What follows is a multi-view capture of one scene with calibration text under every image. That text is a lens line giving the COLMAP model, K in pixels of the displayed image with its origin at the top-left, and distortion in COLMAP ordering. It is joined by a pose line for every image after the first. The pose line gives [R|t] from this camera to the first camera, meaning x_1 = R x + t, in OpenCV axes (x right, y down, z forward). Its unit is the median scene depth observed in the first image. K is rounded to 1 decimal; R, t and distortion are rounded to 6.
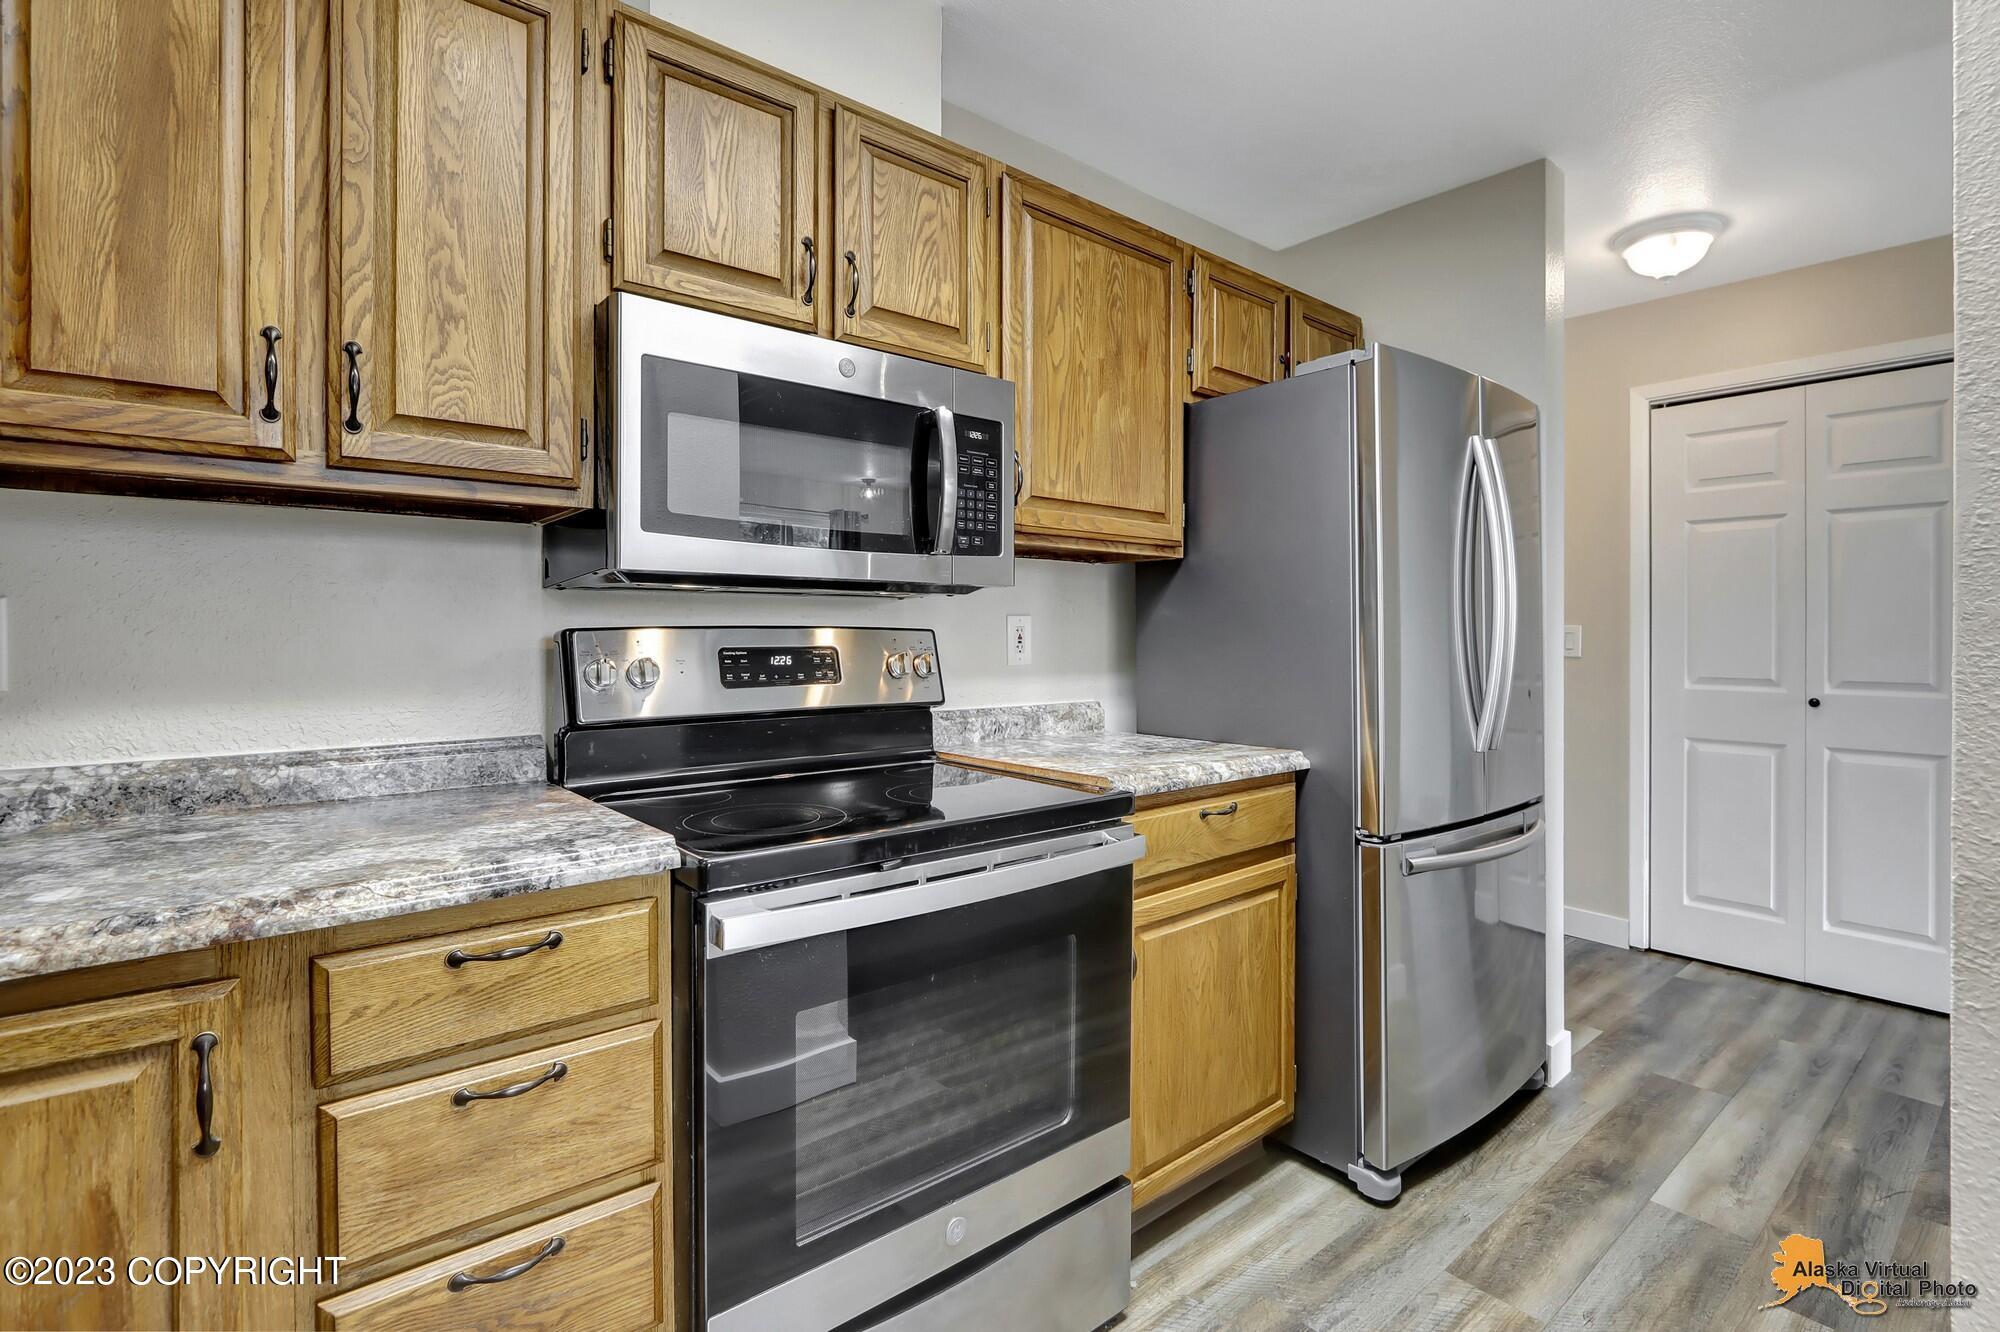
lens RADIAL K [[947.7, 0, 1007.3], [0, 947.7, 632.8], [0, 0, 1]] dist [-0.026480, 0.015675]
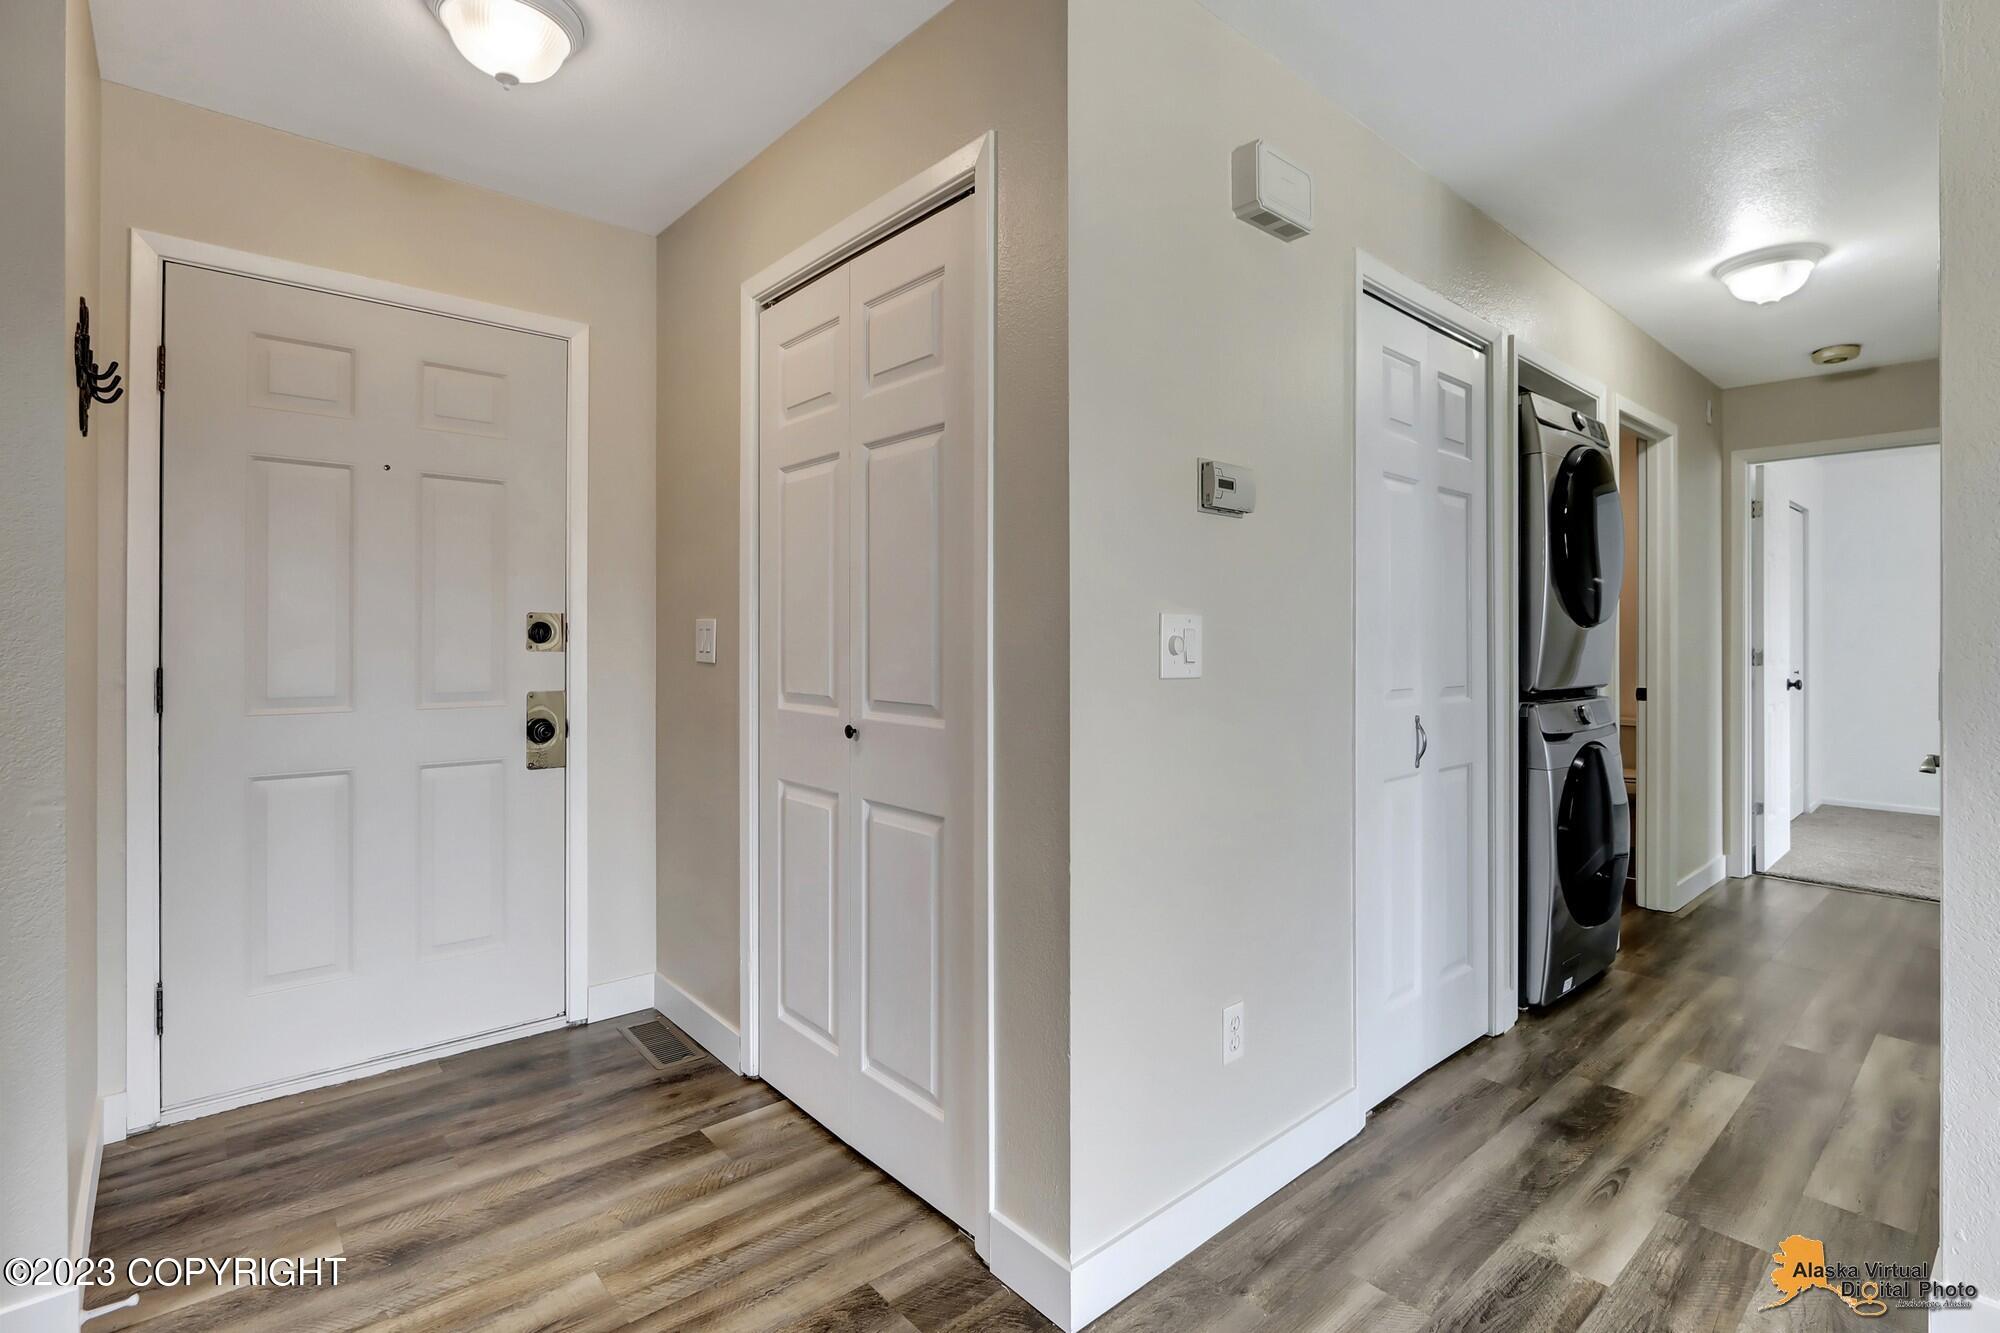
lens RADIAL K [[947.7, 0, 1007.3], [0, 947.7, 633.3], [0, 0, 1]] dist [-0.026480, 0.015675]
pose [[0.999986, 0.001392, 0.005154, 1.721203], [-0.001373, 0.999993, -0.003589, 0.011840], [-0.005159, 0.003582, 0.999980, 0.577368]]
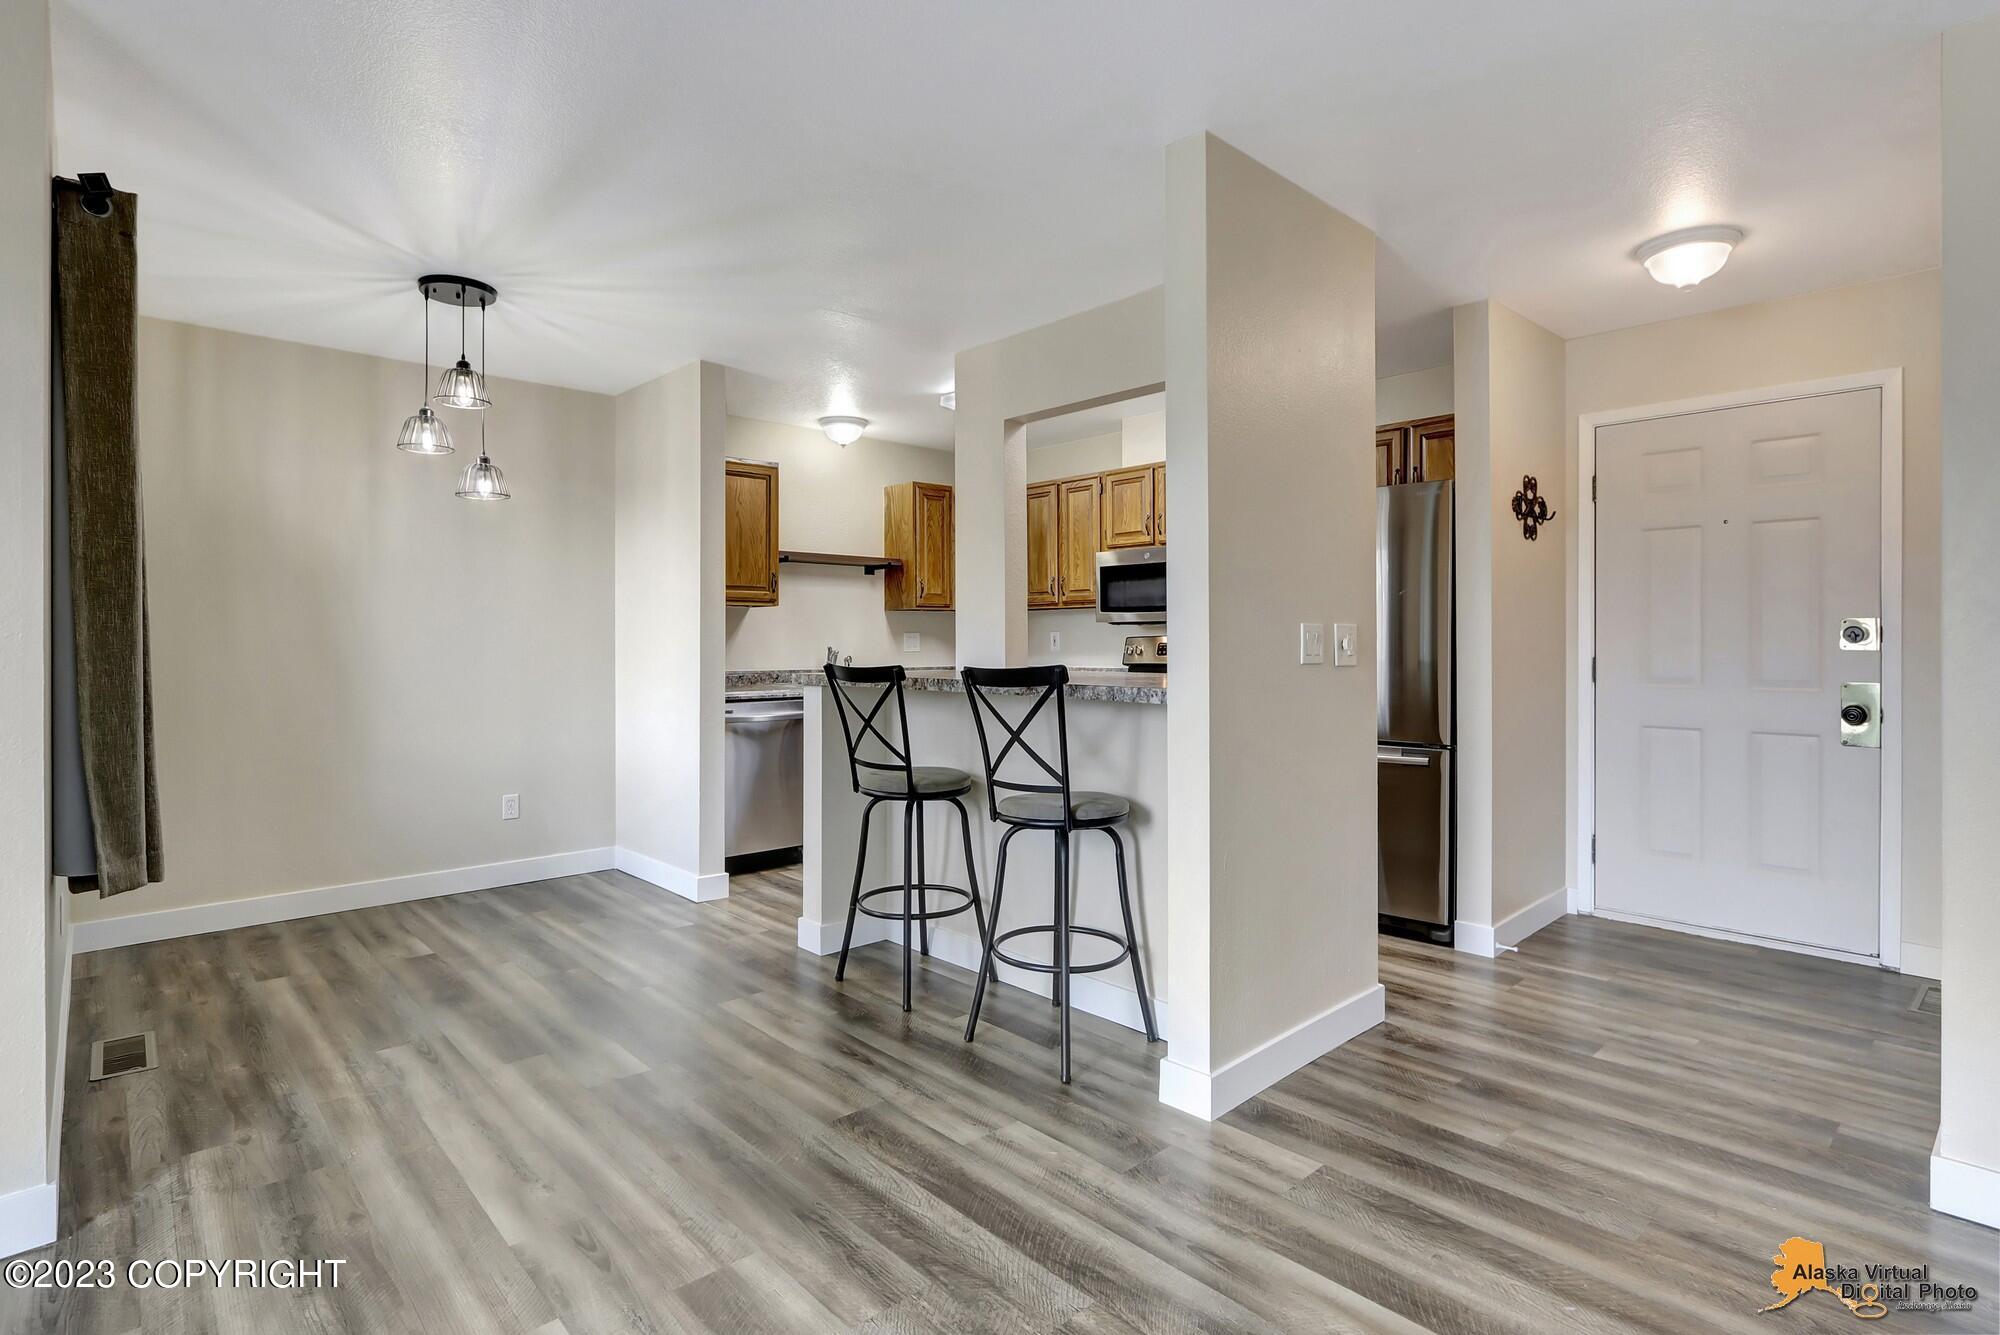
lens RADIAL K [[984.4, 0, 1007.2], [0, 984.4, 643.6], [0, 0, 1]] dist [-0.003763, -0.000942]
pose [[0.035996, -0.000616, -0.999352, 2.878746], [0.004713, 0.999989, -0.000446, 0.017824], [0.999341, -0.004693, 0.035999, 0.364905]]
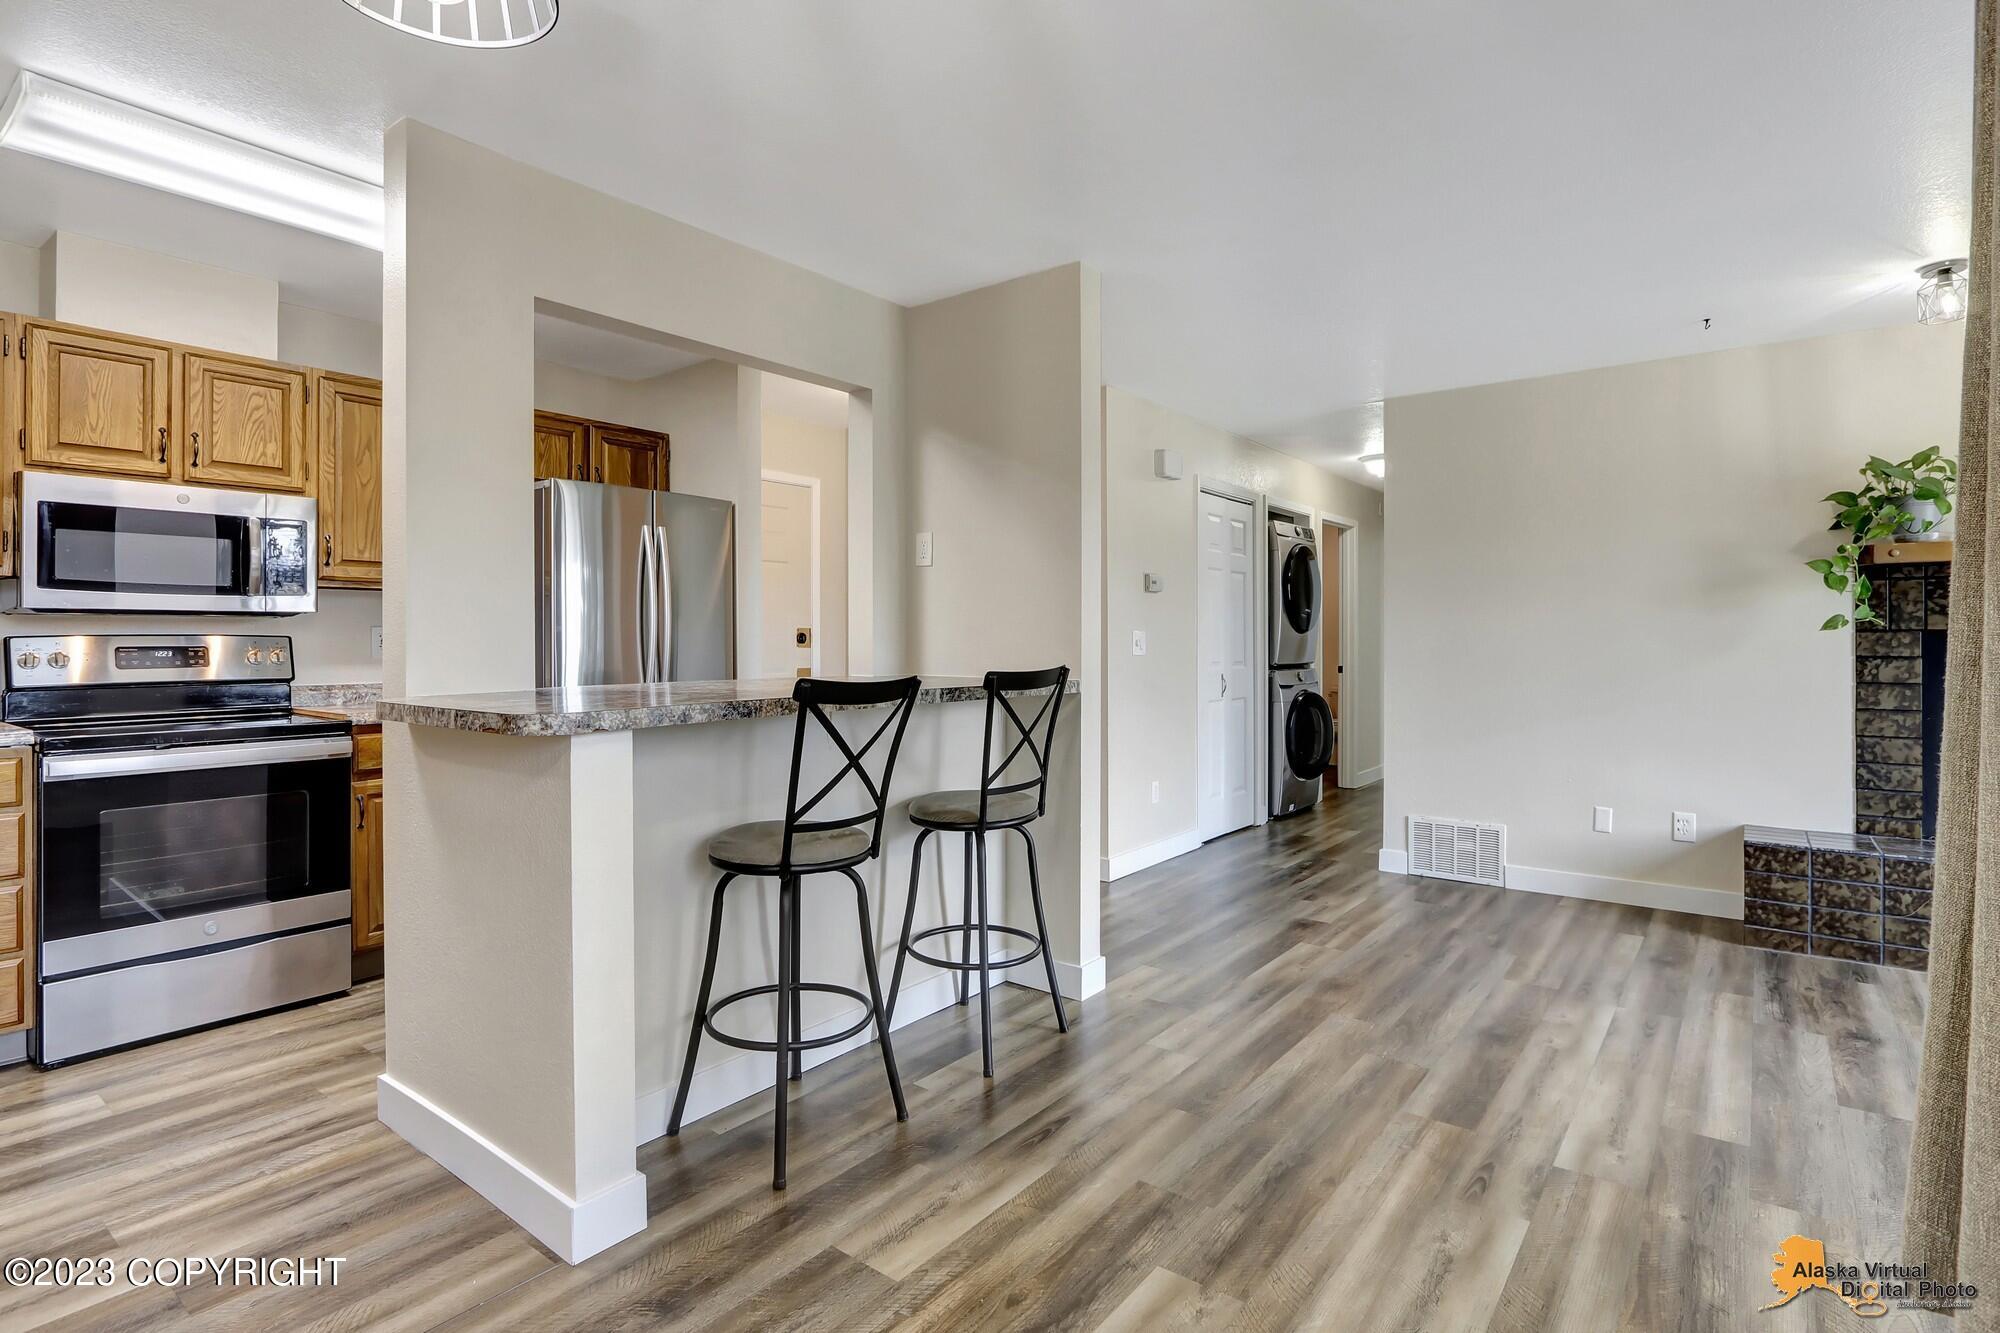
lens RADIAL K [[981.2, 0, 1002.4], [0, 981.2, 634.9], [0, 0, 1]] dist [-0.015988, 0.000710]
pose [[0.981281, -0.001434, 0.192577, 0.976367], [0.001547, 0.999999, -0.000431, -0.001820], [-0.192576, 0.000721, 0.981282, -1.123432]]
